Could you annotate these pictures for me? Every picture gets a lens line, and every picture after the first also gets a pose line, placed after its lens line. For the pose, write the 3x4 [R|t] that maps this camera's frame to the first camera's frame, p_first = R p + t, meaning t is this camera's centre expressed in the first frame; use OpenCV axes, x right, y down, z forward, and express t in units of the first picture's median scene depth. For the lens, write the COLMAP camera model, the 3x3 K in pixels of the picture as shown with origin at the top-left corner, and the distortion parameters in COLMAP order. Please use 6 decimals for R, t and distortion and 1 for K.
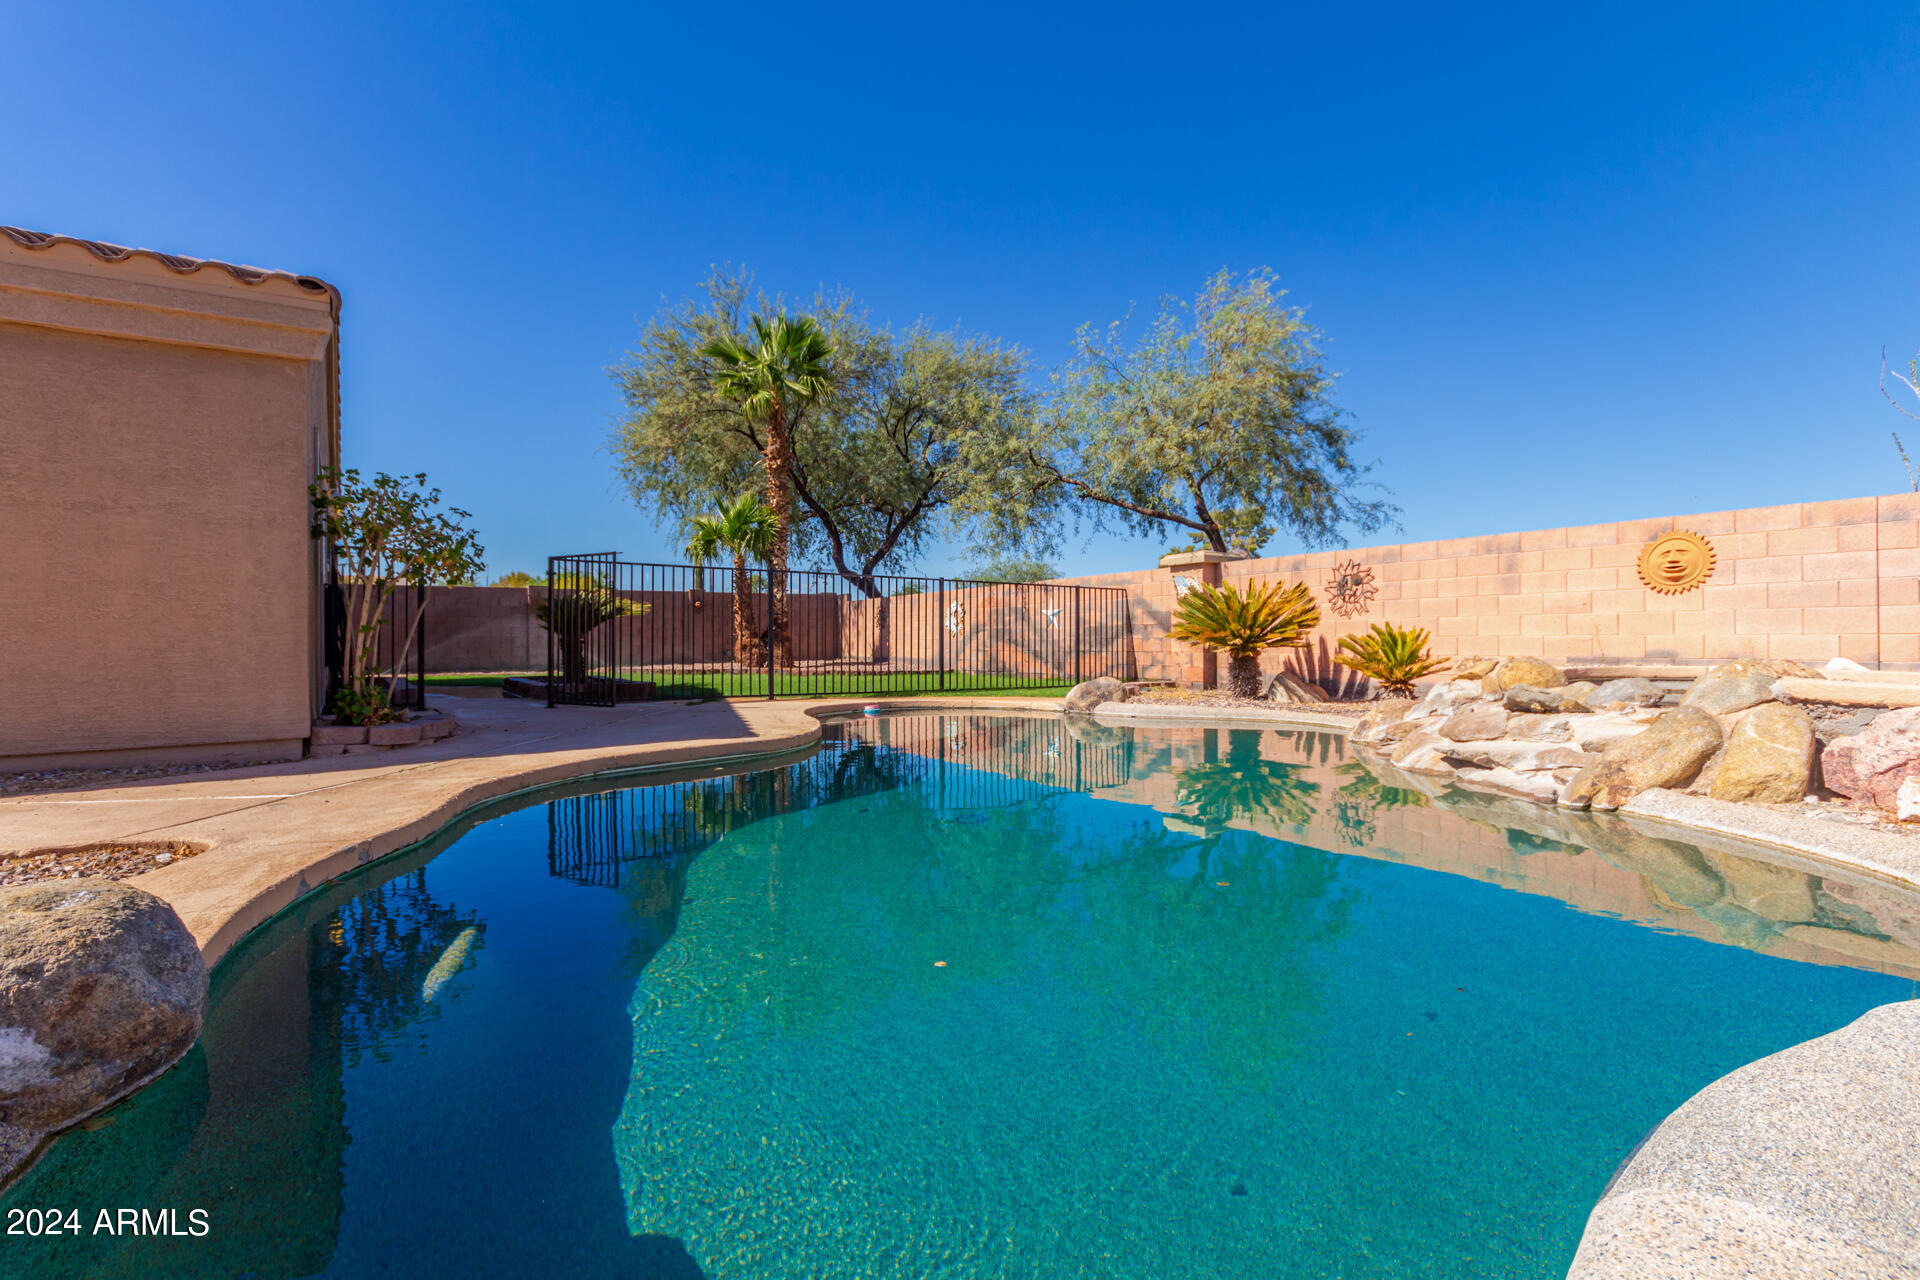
lens RADIAL K [[905.1, 0, 951.1], [0, 905.1, 630.3], [0, 0, 1]] dist [0.001788, -0.000443]
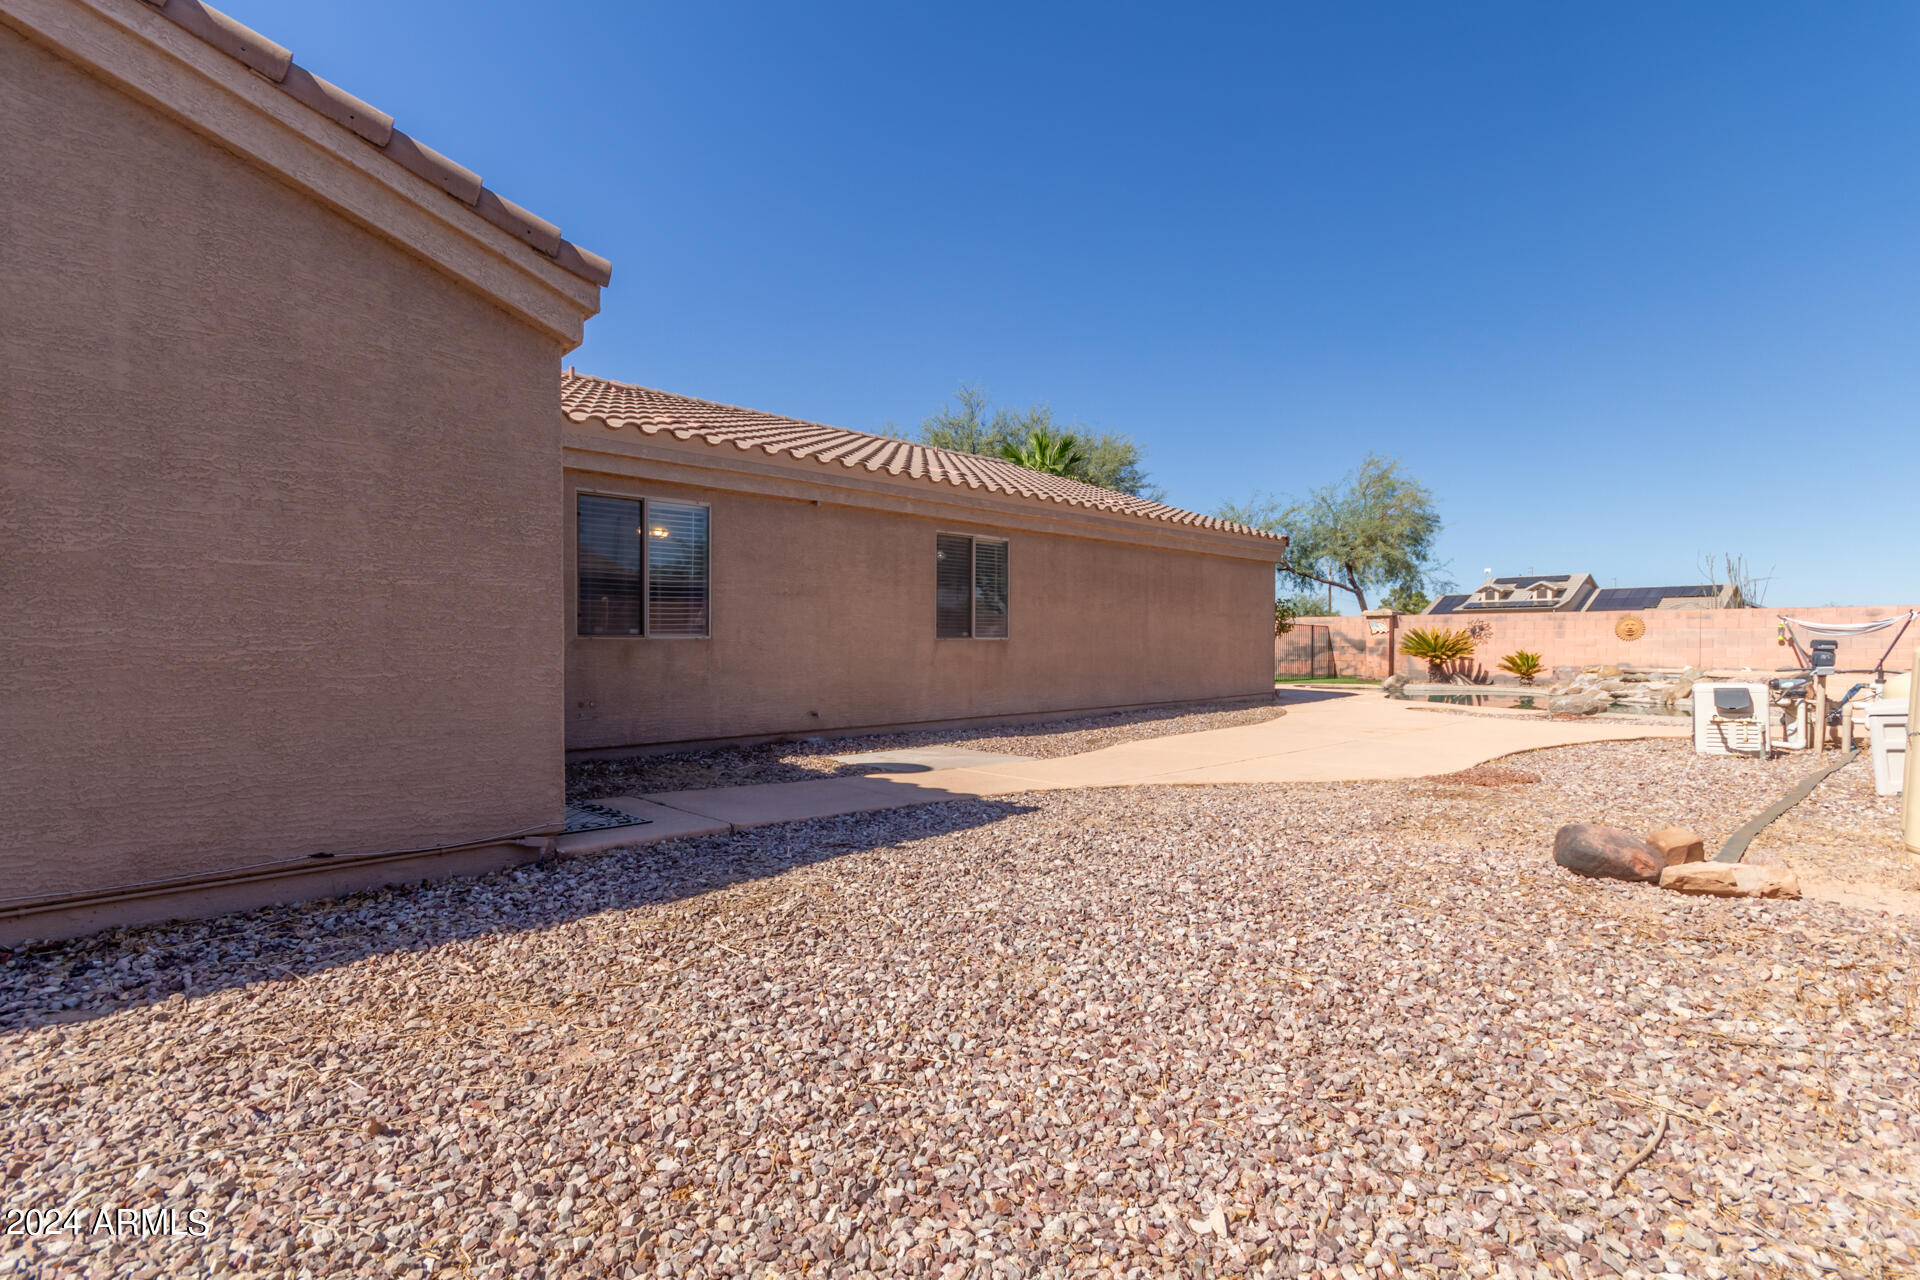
lens RADIAL K [[905.1, 0, 979.1], [0, 905.1, 660.2], [0, 0, 1]] dist [0.001788, -0.000443]
pose [[0.978149, 0.005064, 0.207842, -1.144875], [-0.011498, 0.999491, 0.029760, -0.030158], [-0.207585, -0.031500, 0.977710, -0.842670]]
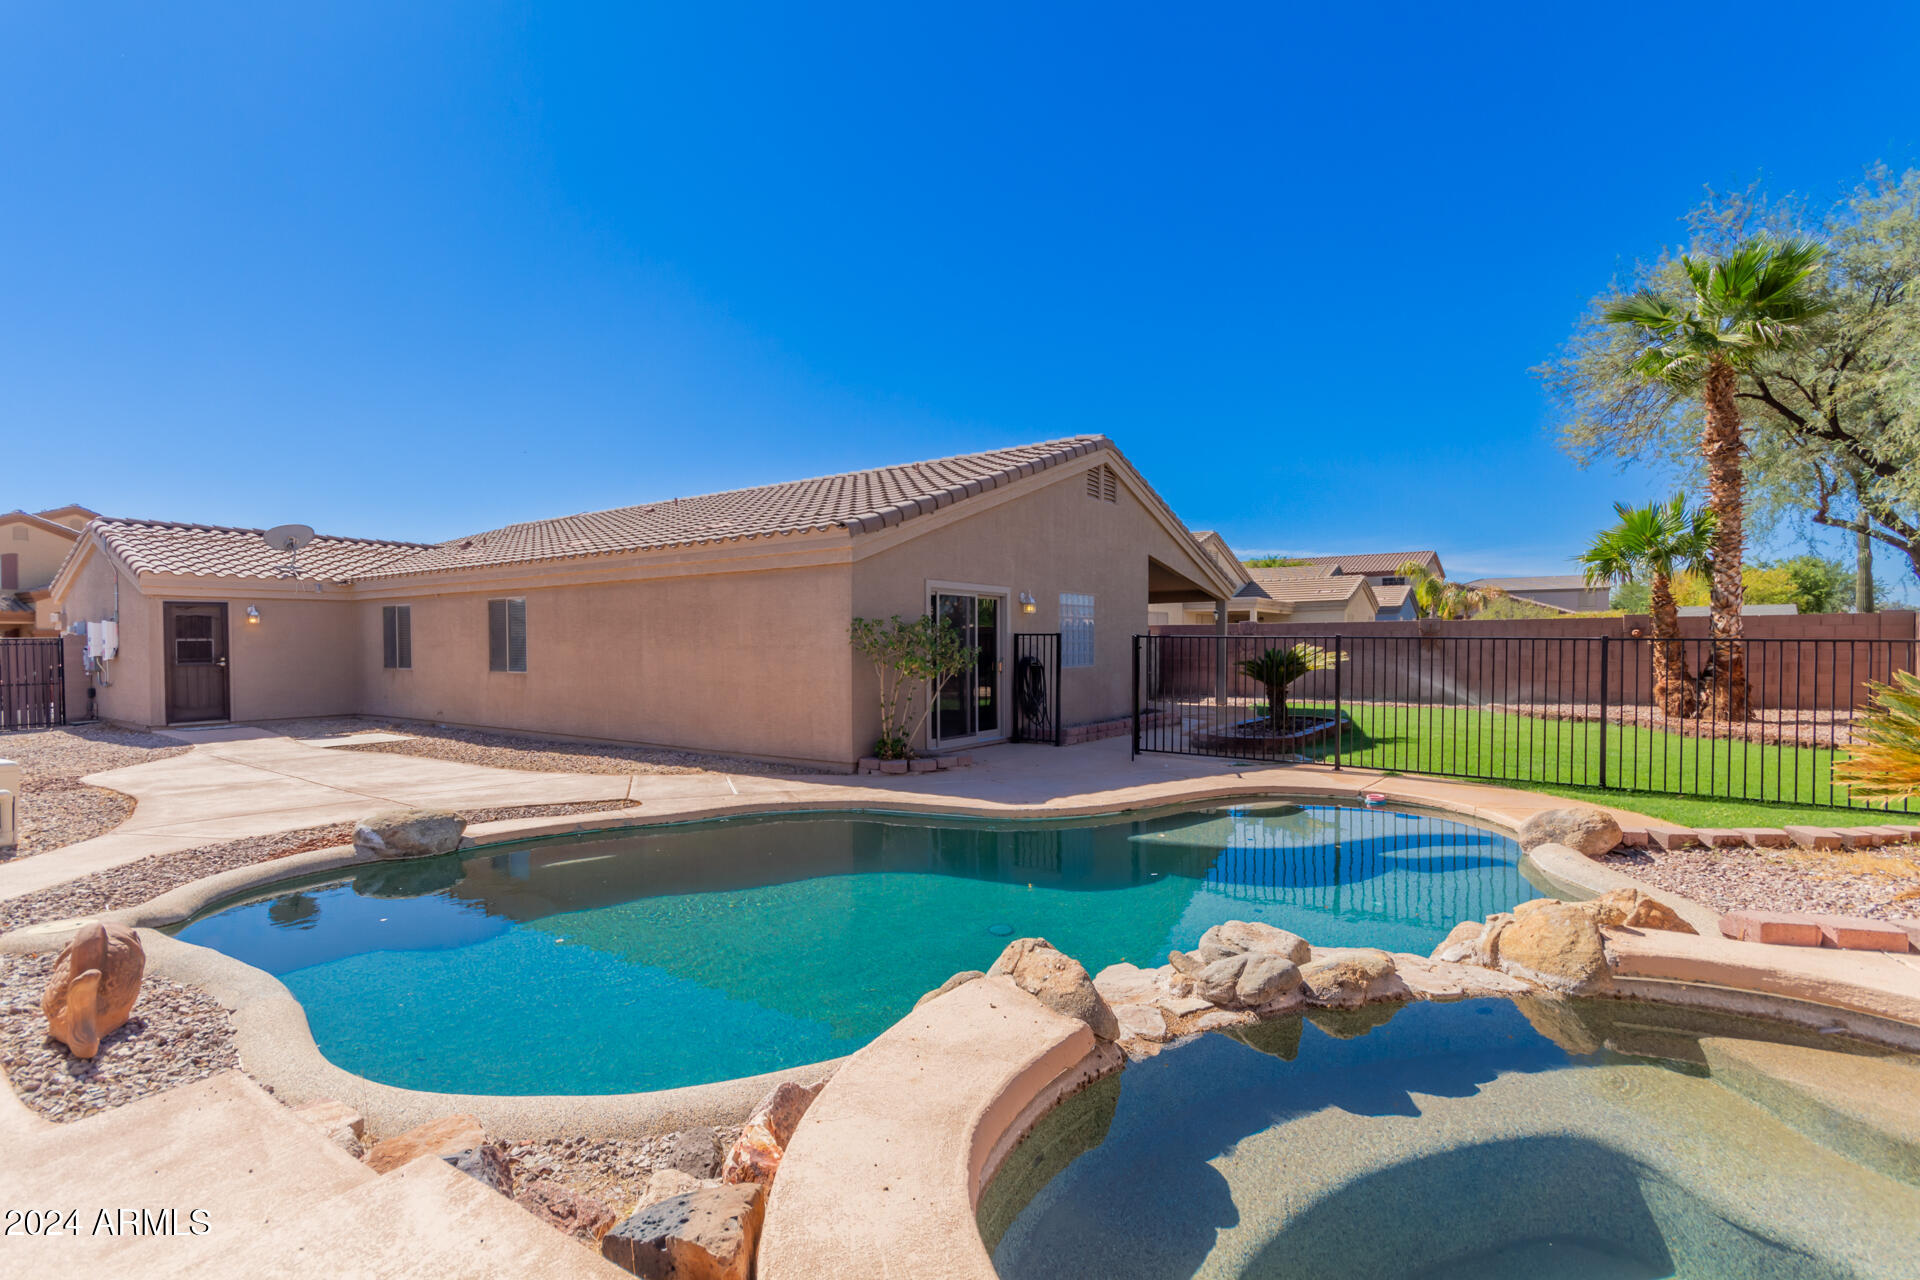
lens RADIAL K [[905.1, 0, 945.5], [0, 905.1, 651.7], [0, 0, 1]] dist [0.001788, -0.000443]
pose [[0.338560, 0.017667, -0.940779, 0.565421], [0.012441, 0.999652, 0.023250, -0.077742], [0.940863, -0.019576, 0.338223, 0.274536]]
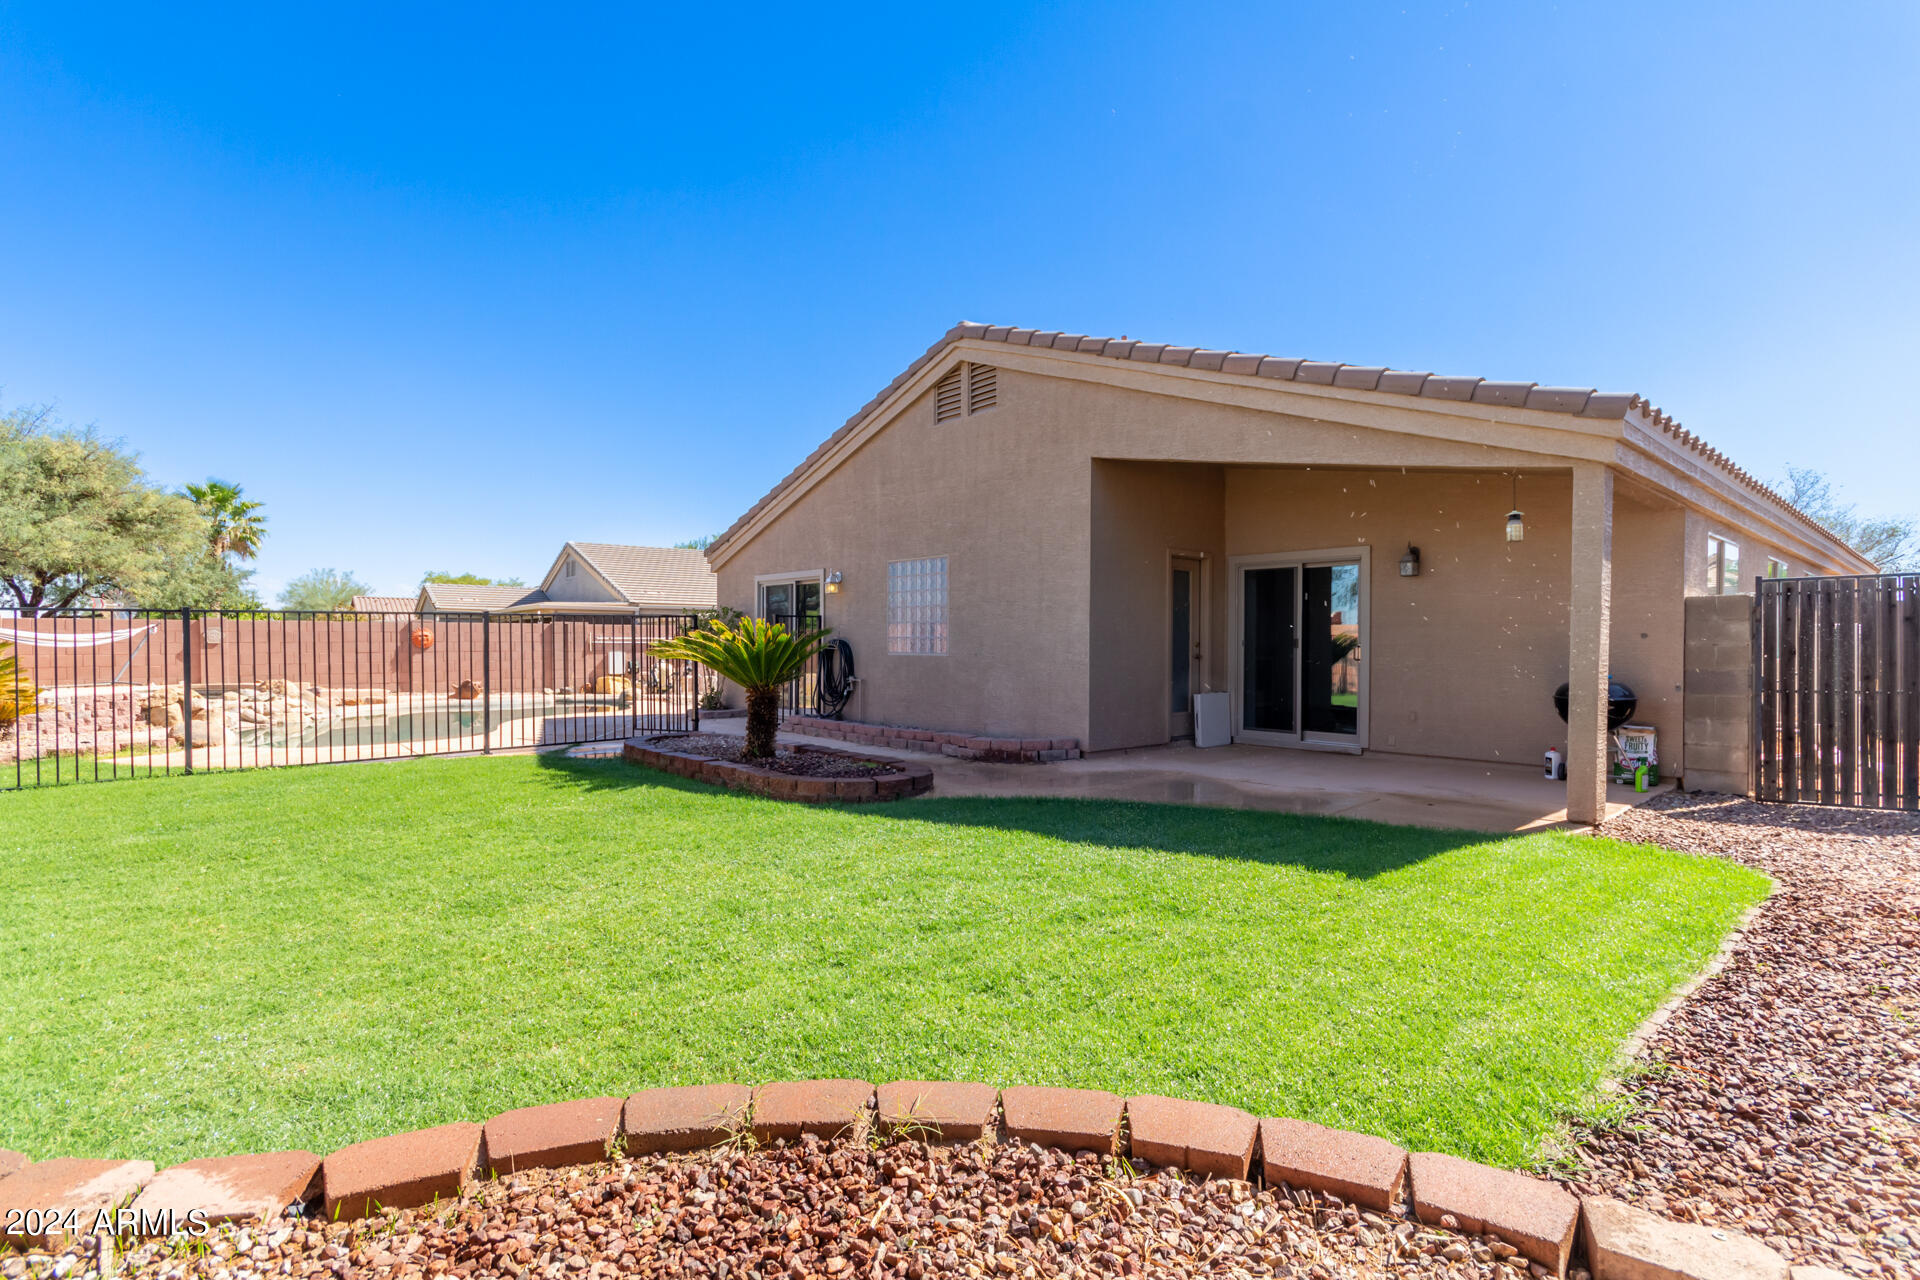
lens RADIAL K [[905.1, 0, 970.8], [0, 905.1, 643.2], [0, 0, 1]] dist [0.001788, -0.000443]
pose [[-0.991043, 0.003740, -0.133489, -0.550169], [0.005249, 0.999926, -0.010949, -0.024129], [0.133438, -0.011552, -0.990990, 1.938805]]
